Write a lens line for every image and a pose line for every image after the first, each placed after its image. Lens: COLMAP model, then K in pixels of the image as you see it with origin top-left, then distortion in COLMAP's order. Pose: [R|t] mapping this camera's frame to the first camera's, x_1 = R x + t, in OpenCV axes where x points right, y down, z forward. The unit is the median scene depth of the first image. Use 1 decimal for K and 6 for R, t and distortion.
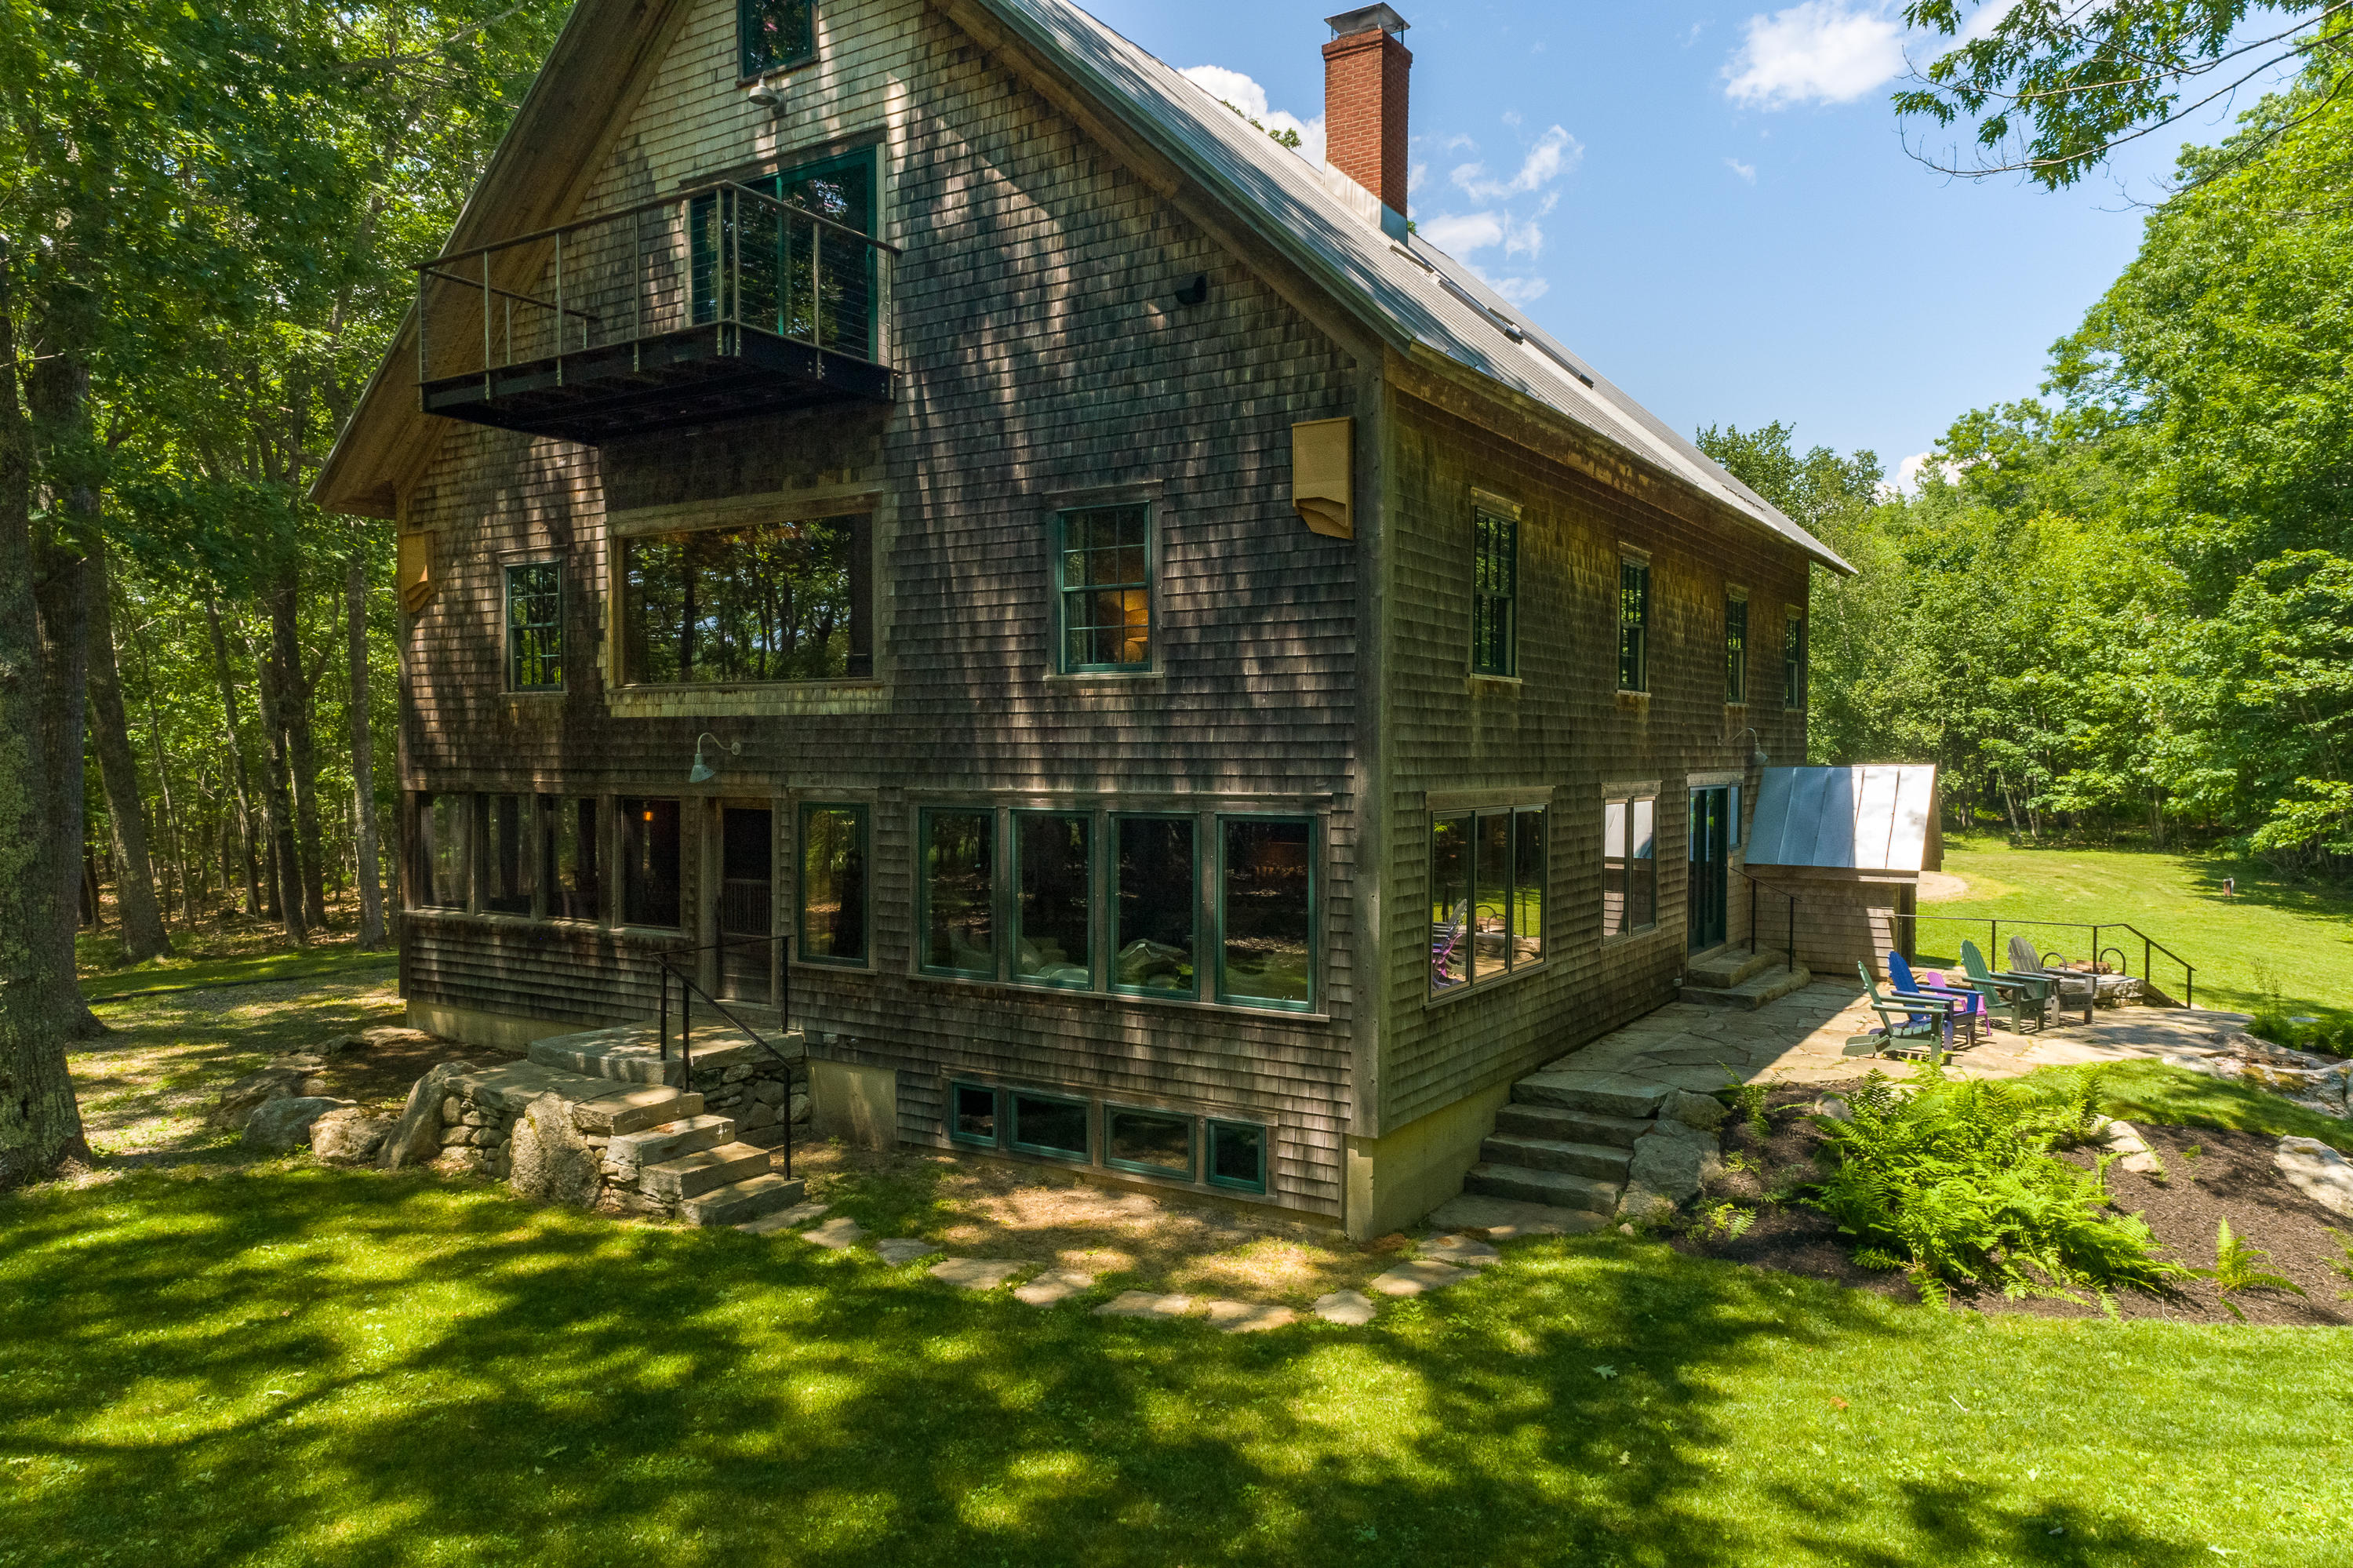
lens RADIAL K [[1605.1, 0, 1176.5], [0, 1605.1, 784.0], [0, 0, 1]] dist [0.029819, 0.001339]
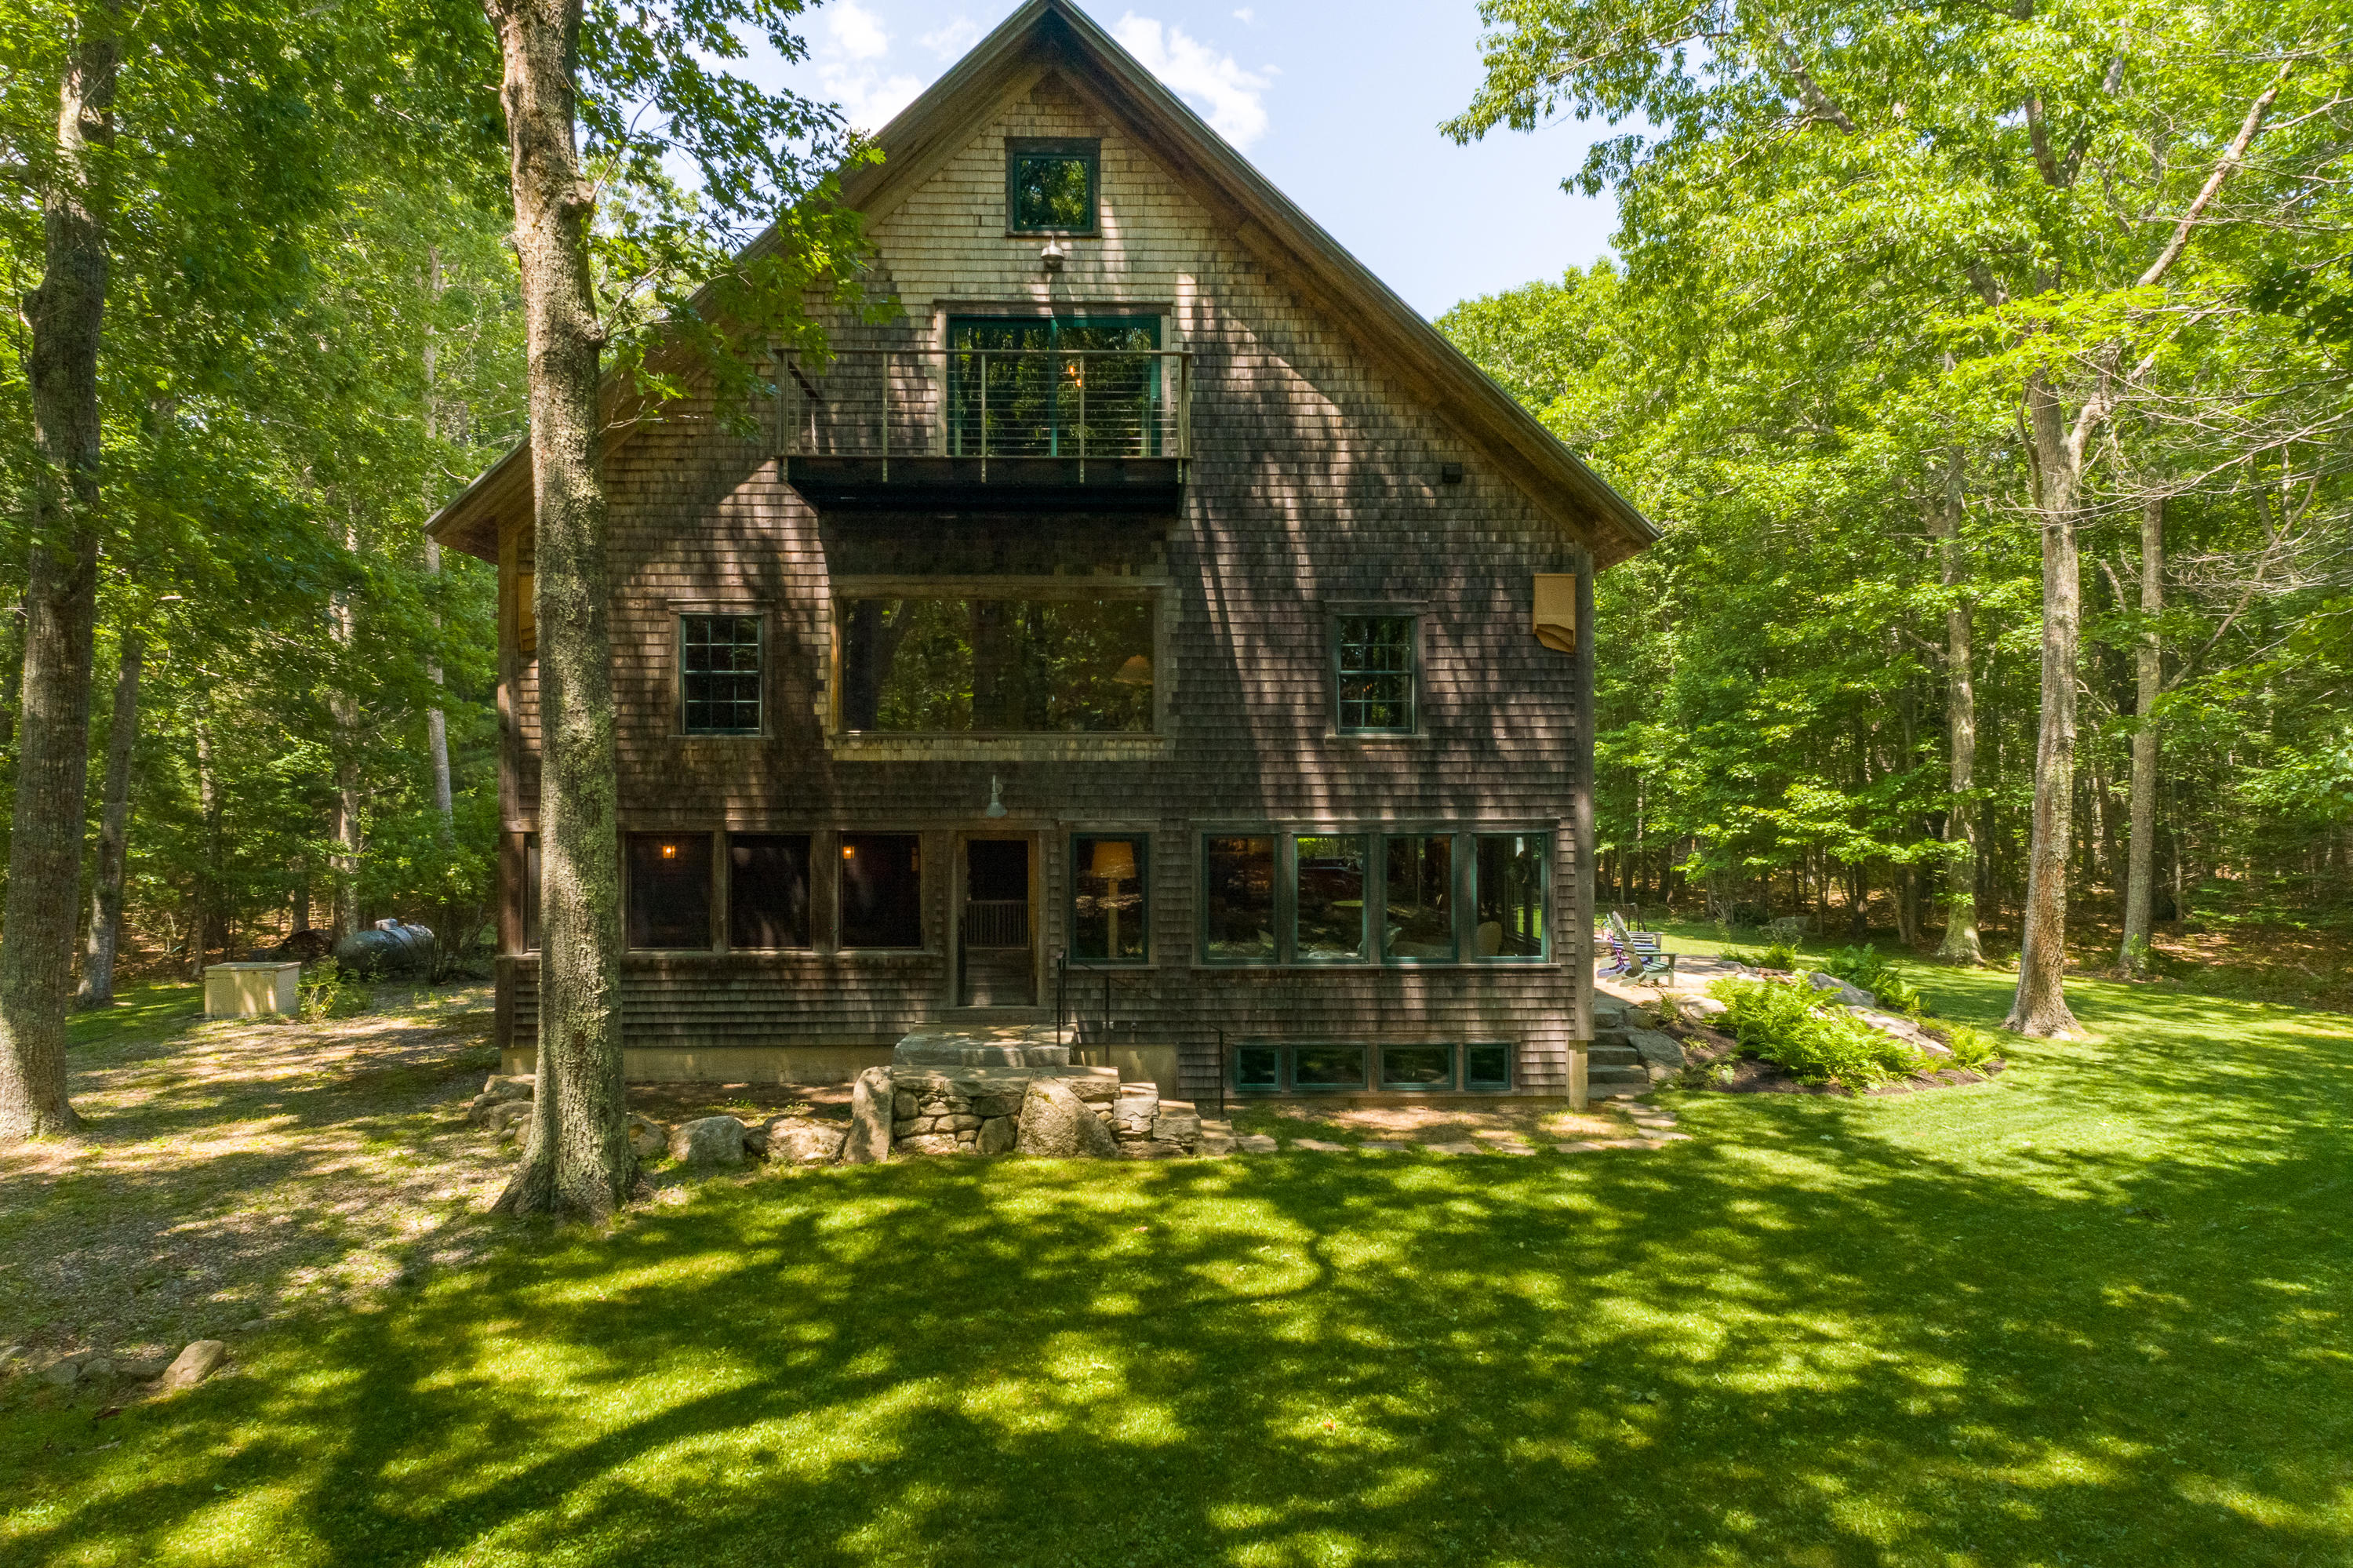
lens RADIAL K [[1605.1, 0, 1176.5], [0, 1605.1, 784.0], [0, 0, 1]] dist [0.029819, 0.001339]
pose [[0.819105, 0.005981, 0.573612, -0.951261], [0.013989, 0.999440, -0.030398, 0.013600], [-0.573472, 0.032923, 0.818563, -0.037629]]
